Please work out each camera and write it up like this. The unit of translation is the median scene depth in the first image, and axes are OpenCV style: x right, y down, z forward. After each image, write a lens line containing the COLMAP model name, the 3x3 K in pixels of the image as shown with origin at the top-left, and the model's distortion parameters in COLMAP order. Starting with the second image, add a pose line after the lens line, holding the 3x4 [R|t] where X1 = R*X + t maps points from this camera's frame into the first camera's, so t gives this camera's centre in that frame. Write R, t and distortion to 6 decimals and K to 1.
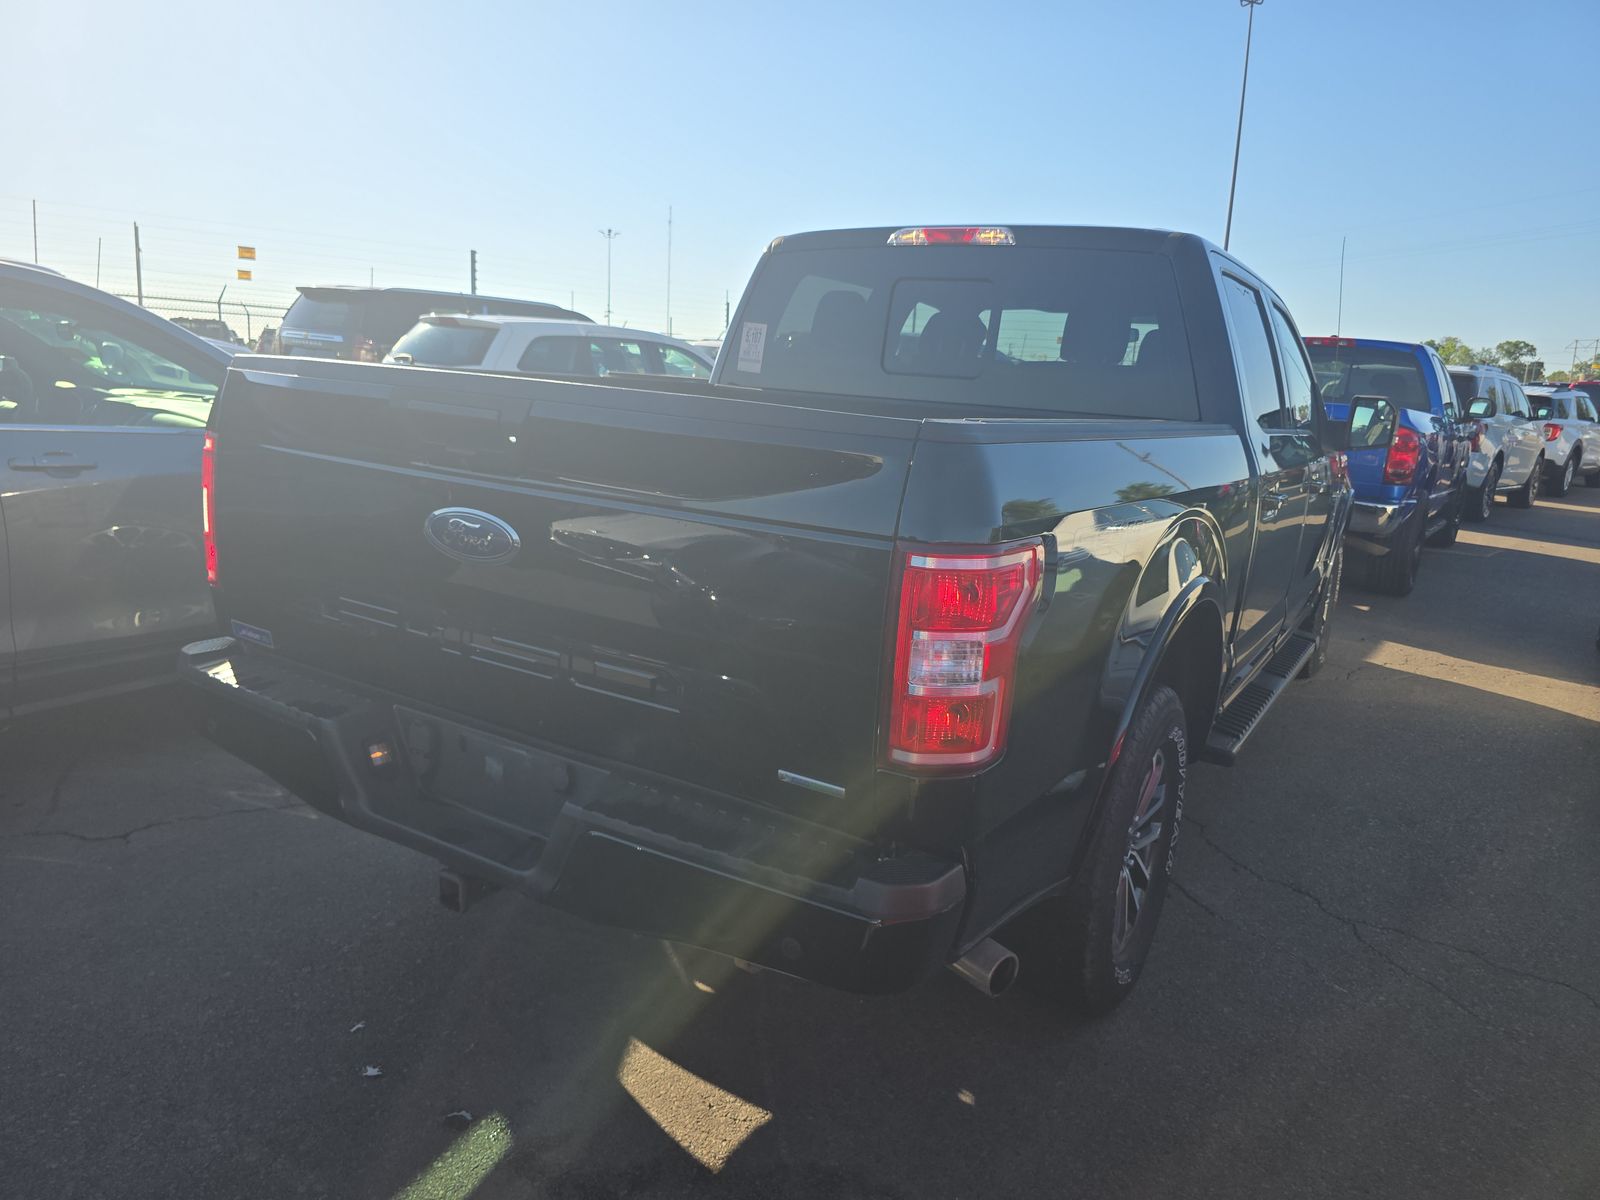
lens RADIAL K [[1097.4, 0, 795.2], [0, 1097.4, 591.3], [0, 0, 1]] dist [0.056264, -0.052950]
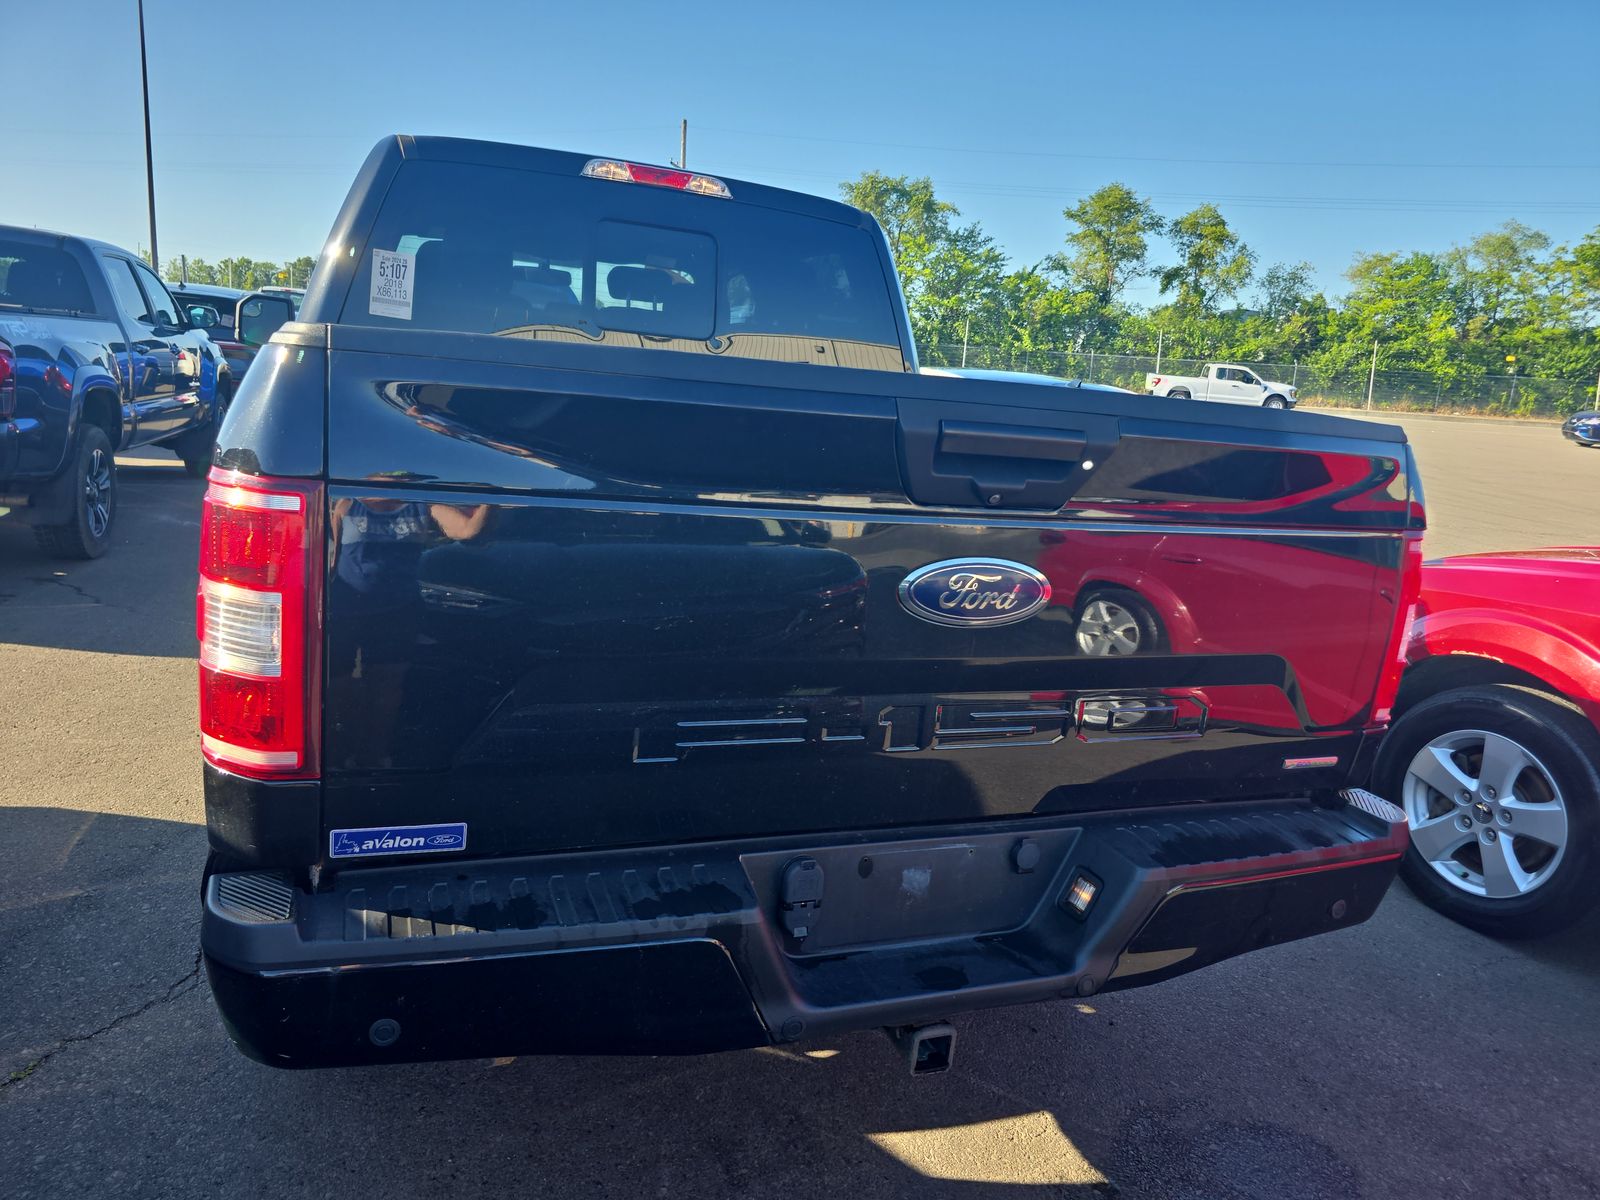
lens RADIAL K [[1097.4, 0, 795.2], [0, 1097.4, 591.3], [0, 0, 1]] dist [0.056264, -0.052950]
pose [[0.595341, -0.169087, 0.785480, -0.544150], [0.108362, 0.985571, 0.130028, -0.092035], [-0.796133, 0.007705, 0.605073, 0.358238]]
